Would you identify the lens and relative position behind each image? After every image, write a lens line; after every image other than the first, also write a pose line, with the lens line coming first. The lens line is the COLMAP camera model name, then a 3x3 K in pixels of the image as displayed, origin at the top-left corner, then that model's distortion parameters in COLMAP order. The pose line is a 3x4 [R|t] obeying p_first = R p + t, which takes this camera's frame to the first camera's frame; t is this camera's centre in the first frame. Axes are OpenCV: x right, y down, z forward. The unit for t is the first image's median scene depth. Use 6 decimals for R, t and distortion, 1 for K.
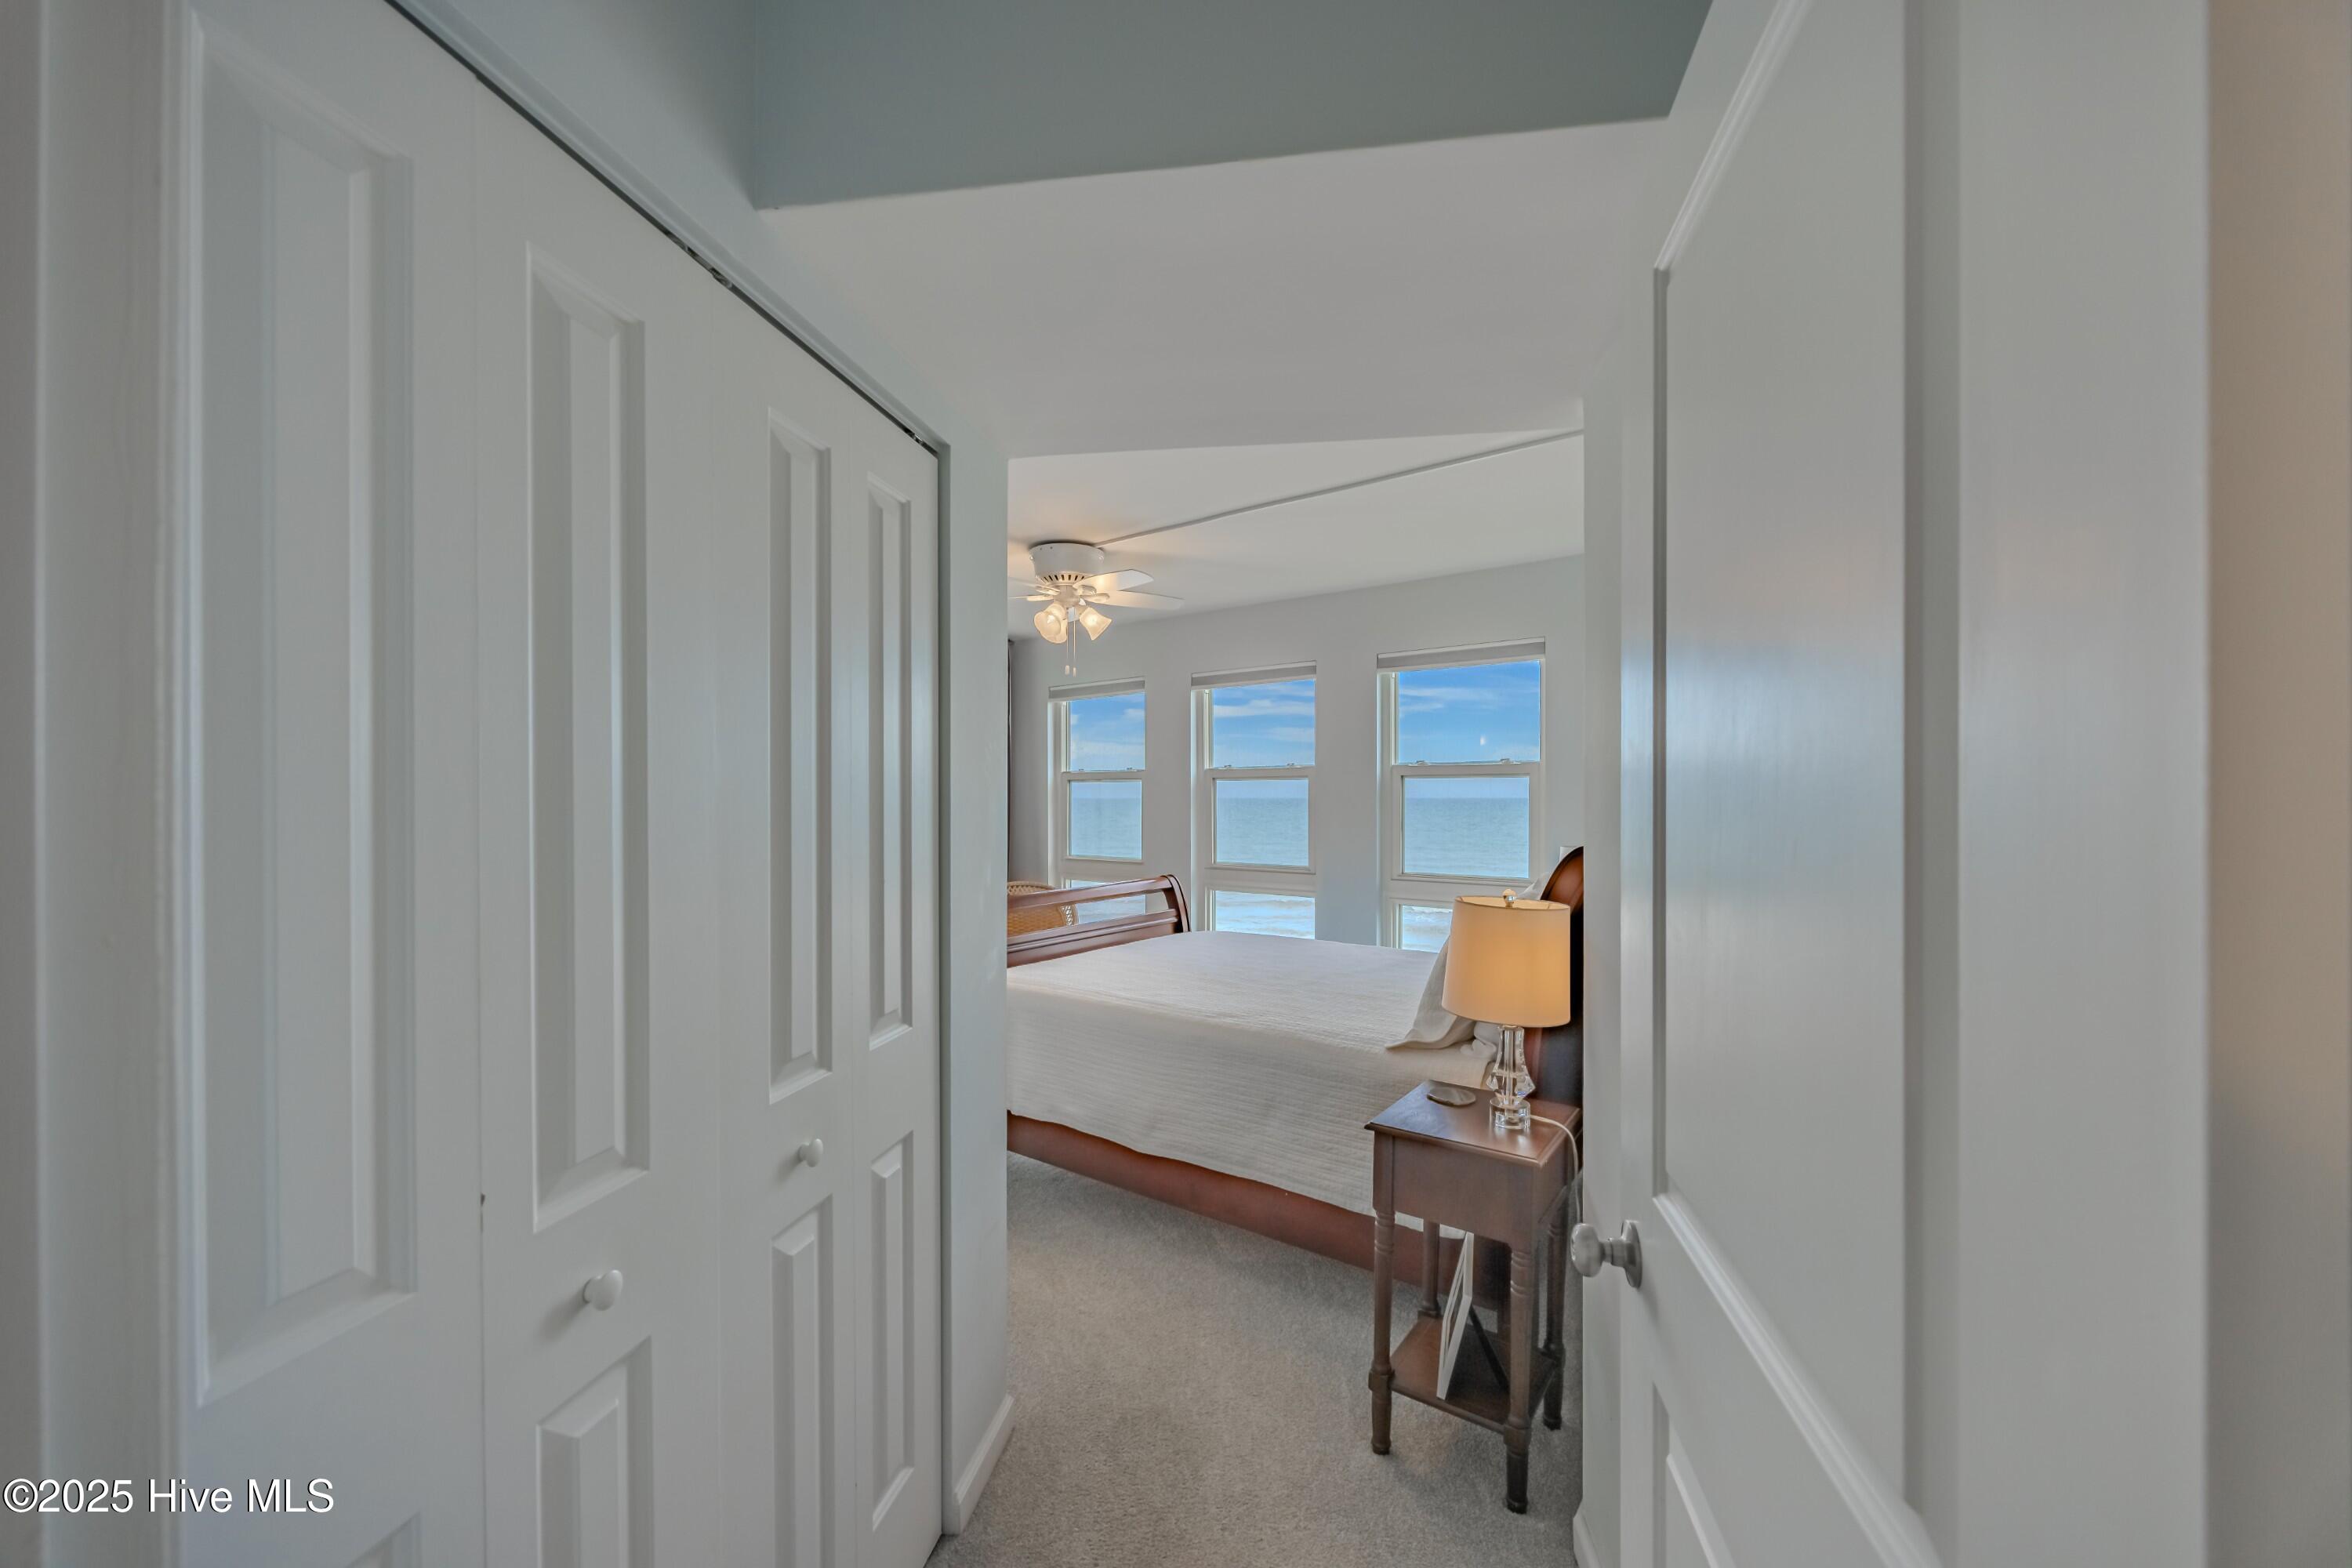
lens RADIAL K [[886.3, 0, 1172.4], [0, 886.3, 795.4], [0, 0, 1]] dist [0.003116, 0.000086]
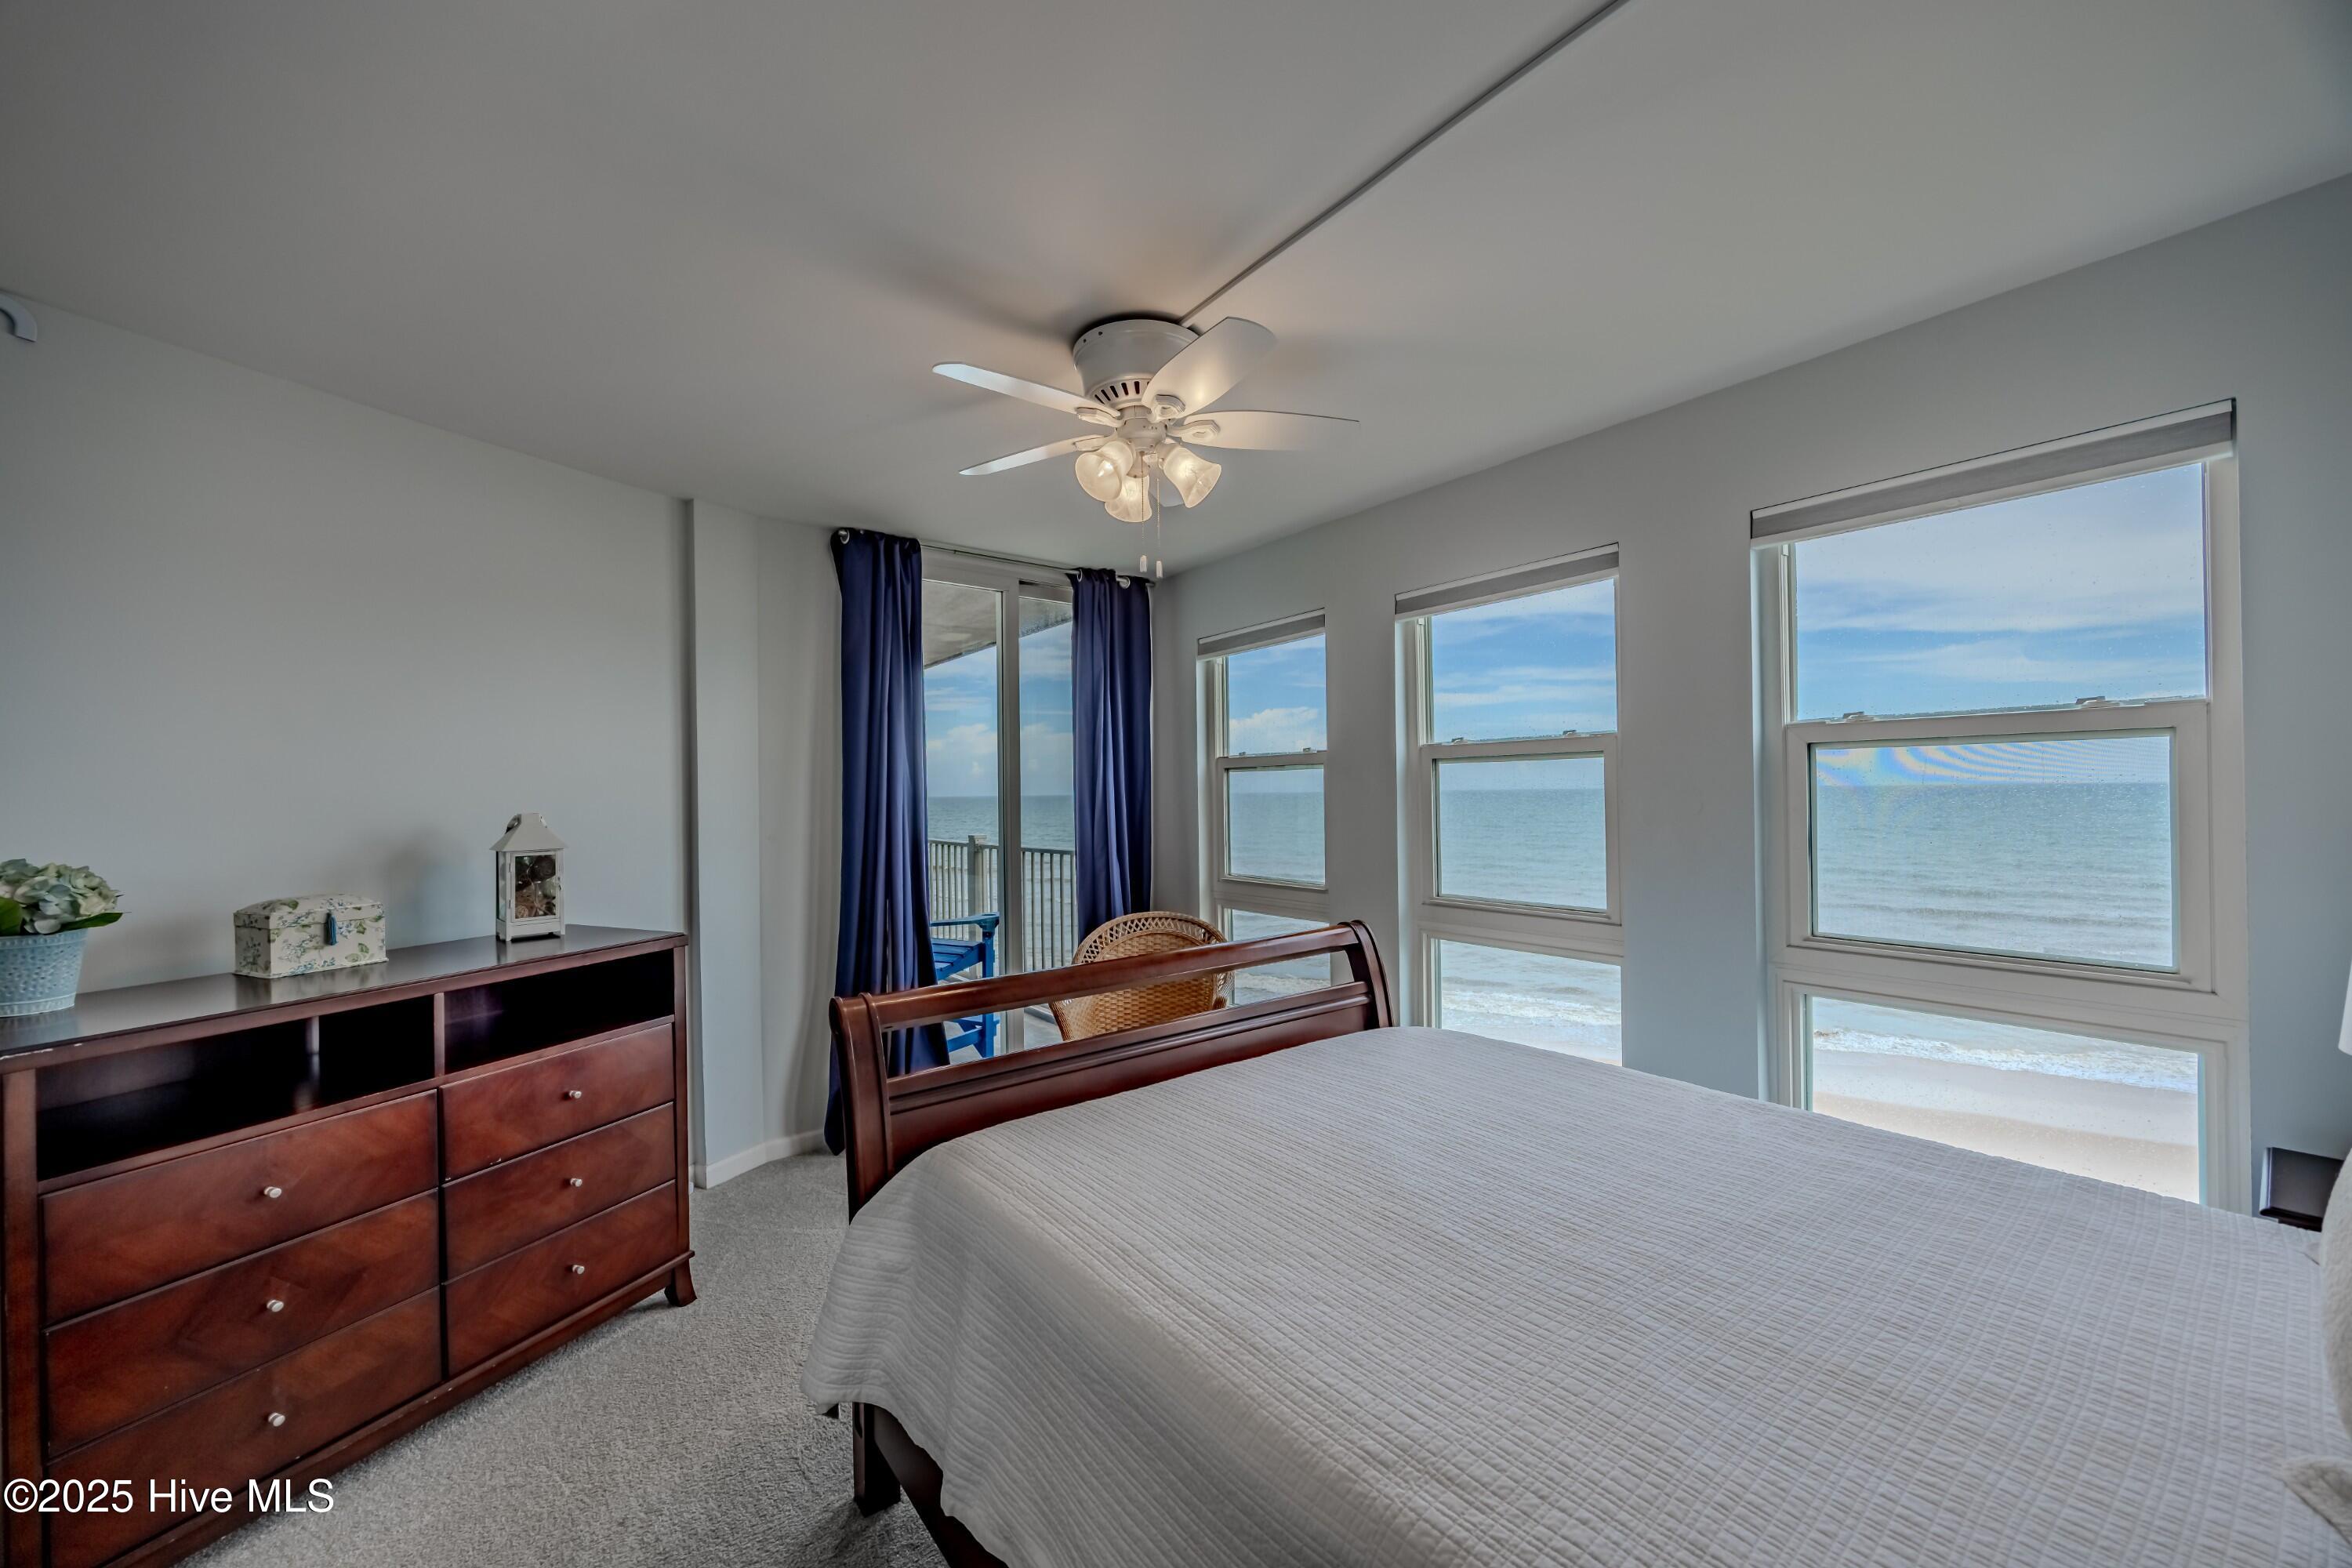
lens RADIAL K [[886.3, 0, 1191.3], [0, 886.3, 769.3], [0, 0, 1]] dist [0.003116, 0.000086]
pose [[0.969163, -0.017090, -0.245829, 0.036688], [0.011080, 0.999605, -0.025811, 0.001659], [0.246173, 0.022291, 0.968970, 0.388758]]
